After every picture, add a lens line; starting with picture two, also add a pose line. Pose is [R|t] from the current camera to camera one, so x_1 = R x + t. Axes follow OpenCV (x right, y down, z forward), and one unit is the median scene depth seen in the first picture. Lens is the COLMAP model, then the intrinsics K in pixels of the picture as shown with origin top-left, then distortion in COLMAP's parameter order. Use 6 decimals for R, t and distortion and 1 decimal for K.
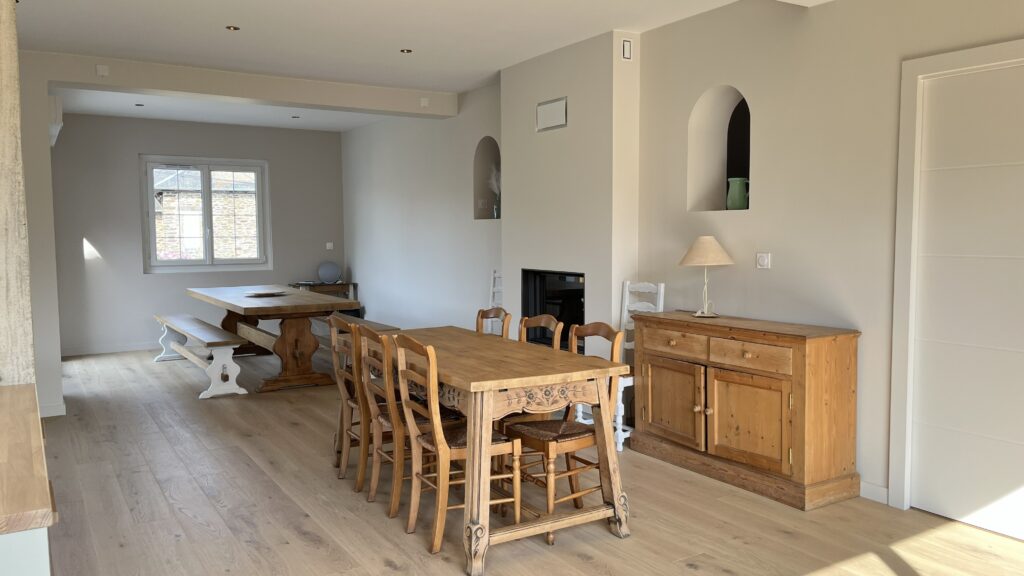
lens RADIAL K [[782.7, 0, 512.0], [0, 782.7, 289.3], [0, 0, 1]] dist [0.045163, -0.002237]
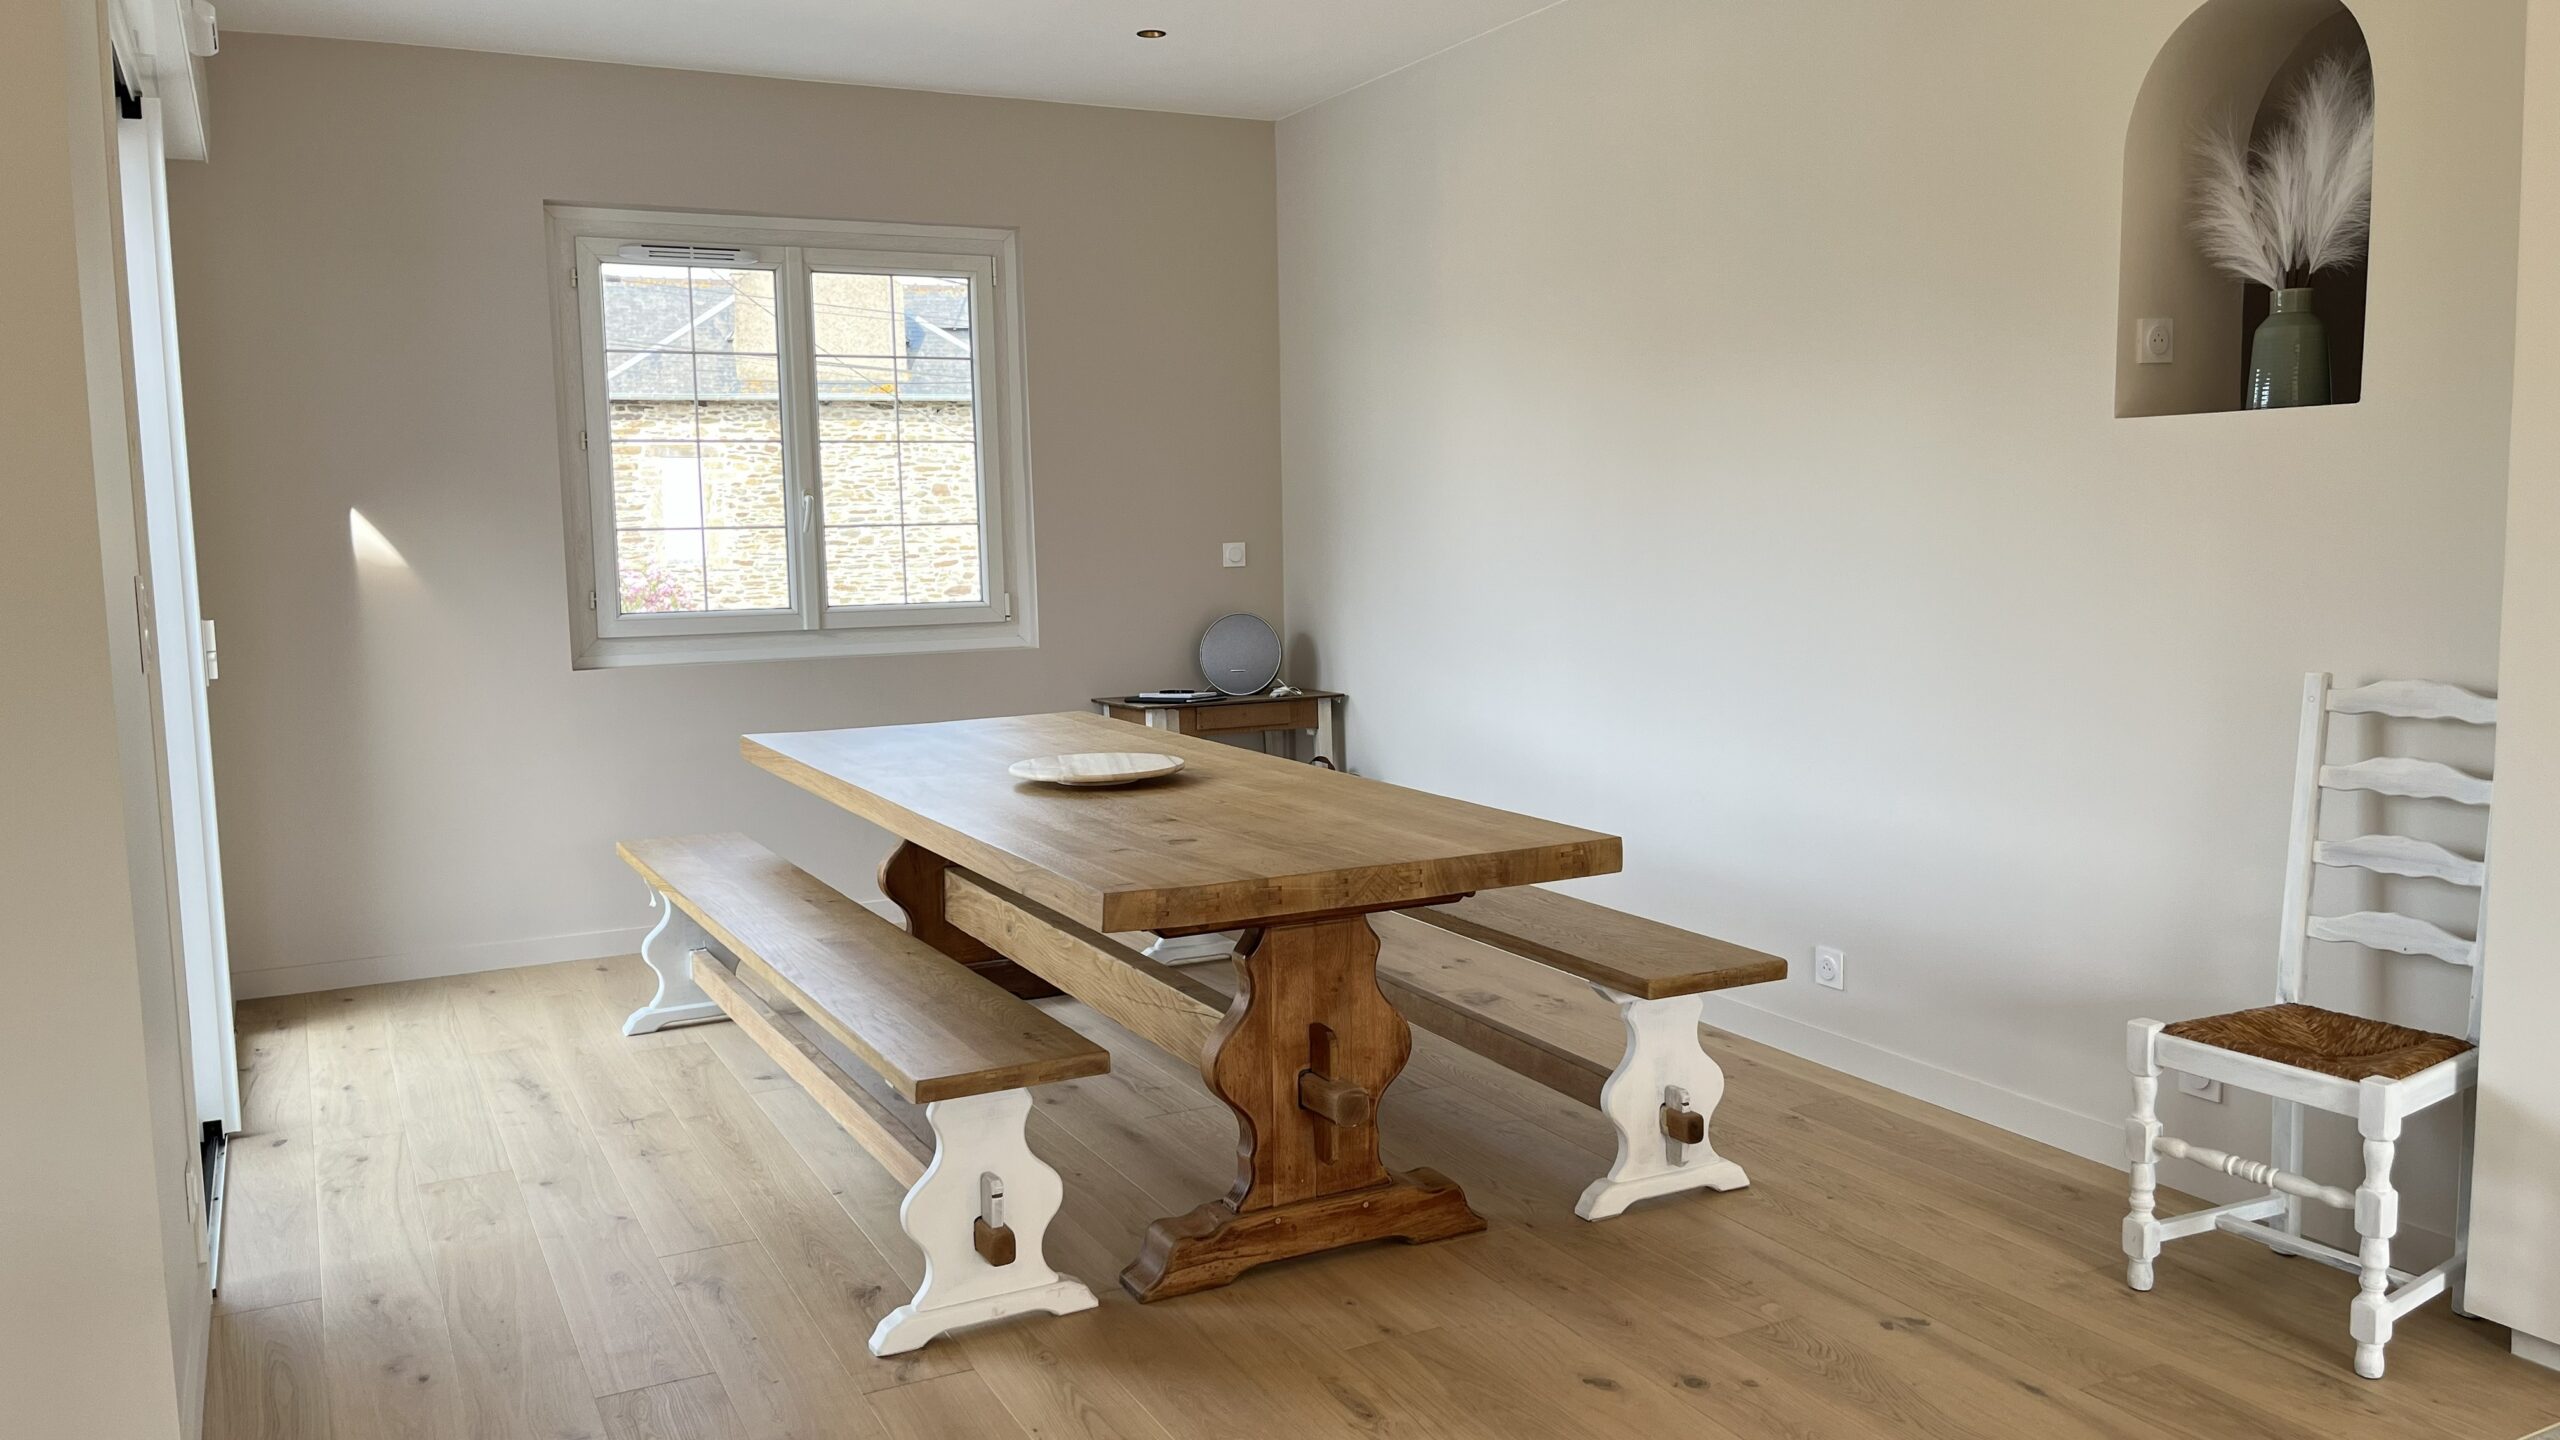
lens RADIAL K [[1956.8, 0, 1279.3], [0, 1956.8, 718.2], [0, 0, 1]] dist [0.045163, -0.002237]
pose [[0.996378, -0.003830, -0.084949, -0.180155], [0.006614, 0.999449, 0.032521, -0.023535], [0.084778, -0.032965, 0.995854, 0.375104]]
